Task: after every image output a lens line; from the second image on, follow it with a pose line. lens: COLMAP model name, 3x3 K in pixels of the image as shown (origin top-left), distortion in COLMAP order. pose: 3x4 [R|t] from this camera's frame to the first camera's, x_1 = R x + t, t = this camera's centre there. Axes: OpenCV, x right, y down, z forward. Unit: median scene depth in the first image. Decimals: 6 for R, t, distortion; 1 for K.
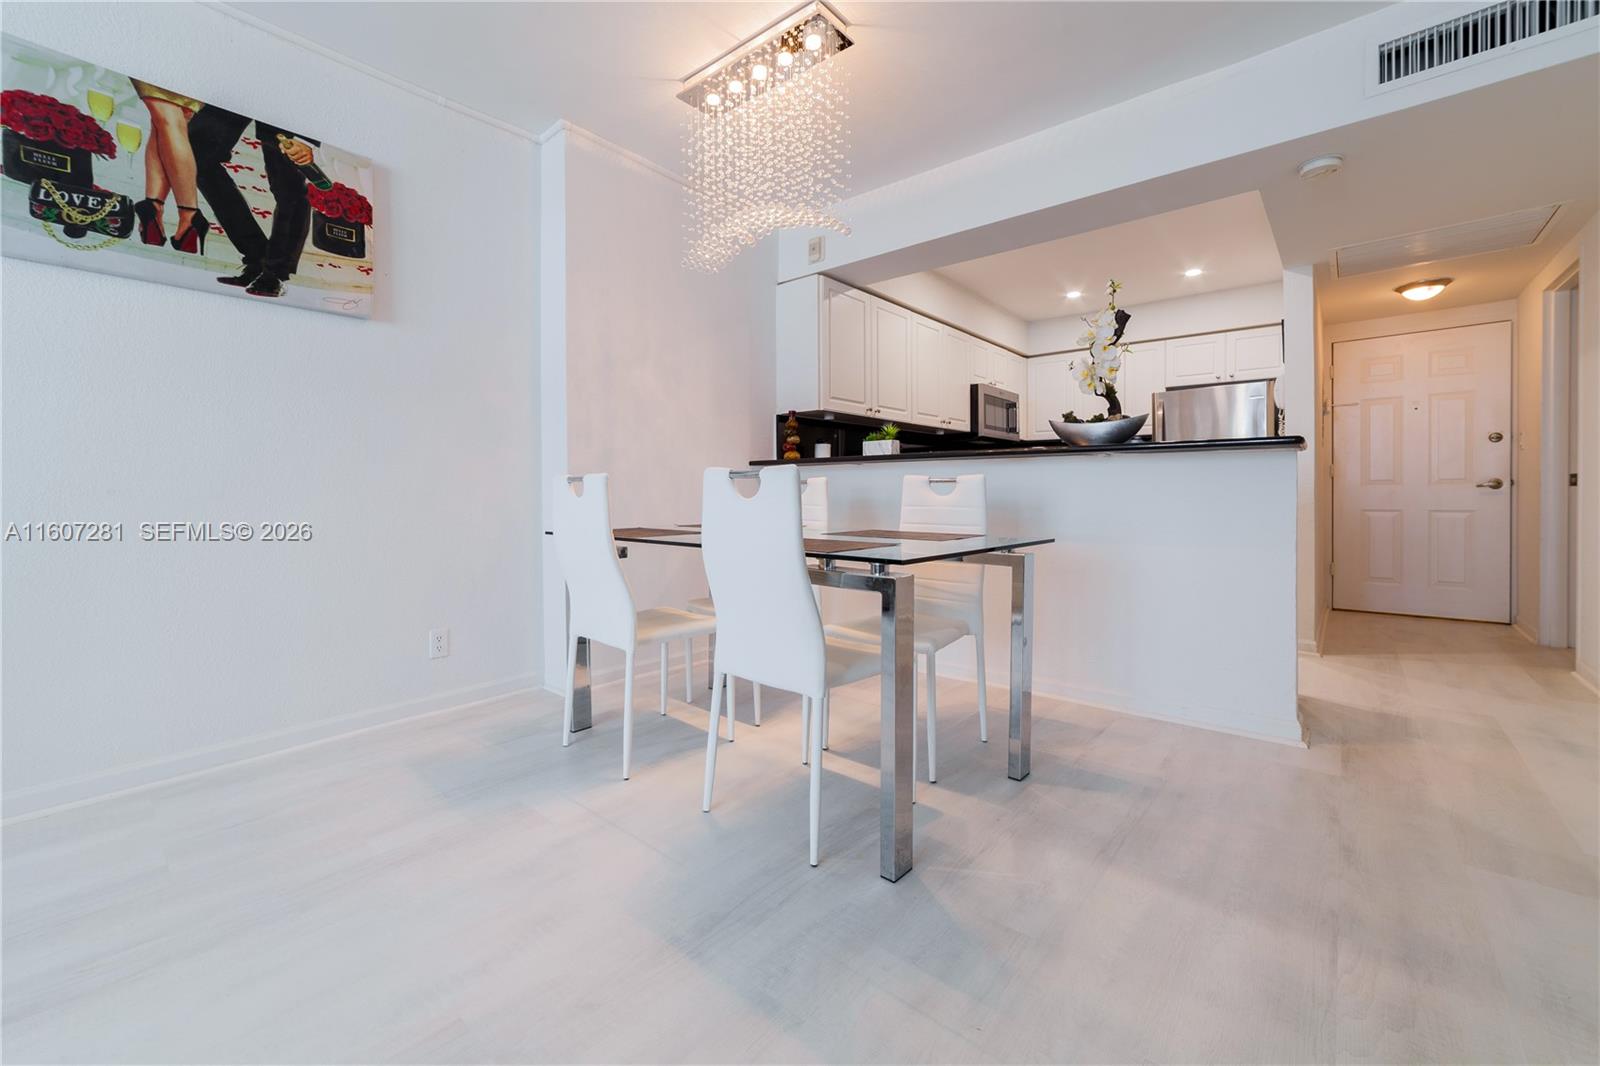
lens RADIAL K [[643.6, 0, 798.1], [0, 643.6, 485.1], [0, 0, 1]] dist [-0.037598, 0.013099]
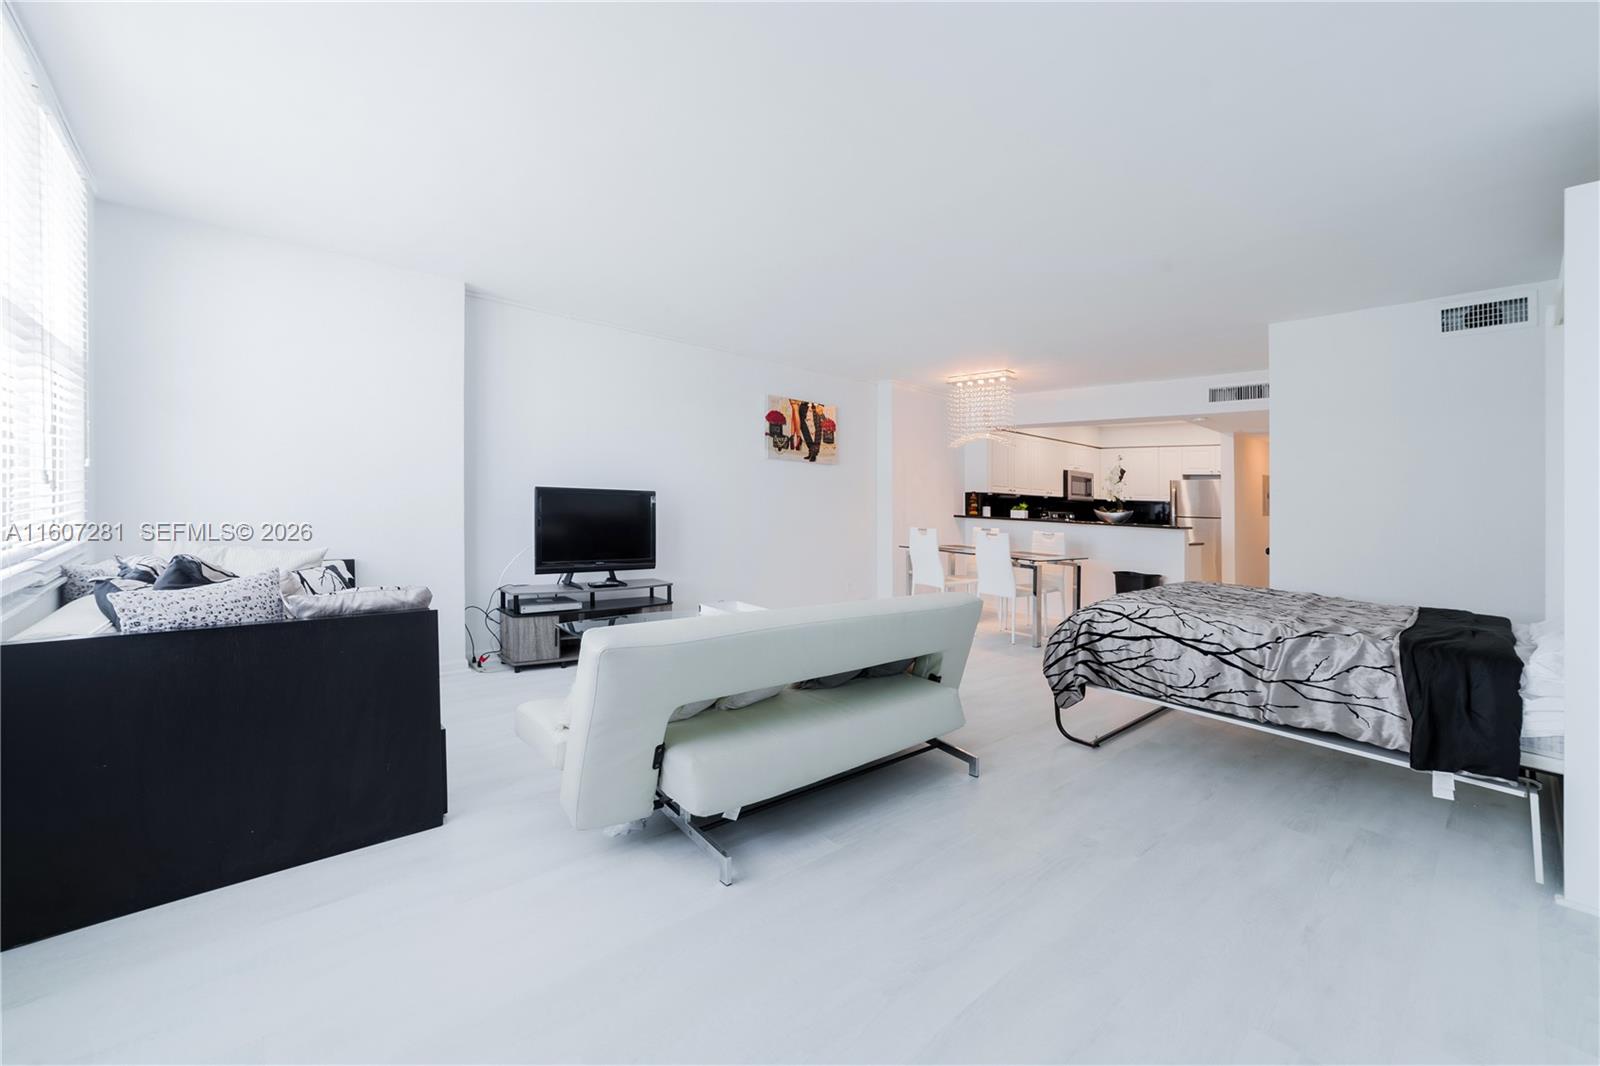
lens RADIAL K [[642.3, 0, 800.5], [0, 642.3, 425.2], [0, 0, 1]] dist [-0.000689, 0.000080]
pose [[0.989935, 0.025375, -0.139233, -0.420519], [-0.039794, 0.994011, -0.101773, -0.138956], [0.135817, 0.106290, 0.985016, -1.753954]]
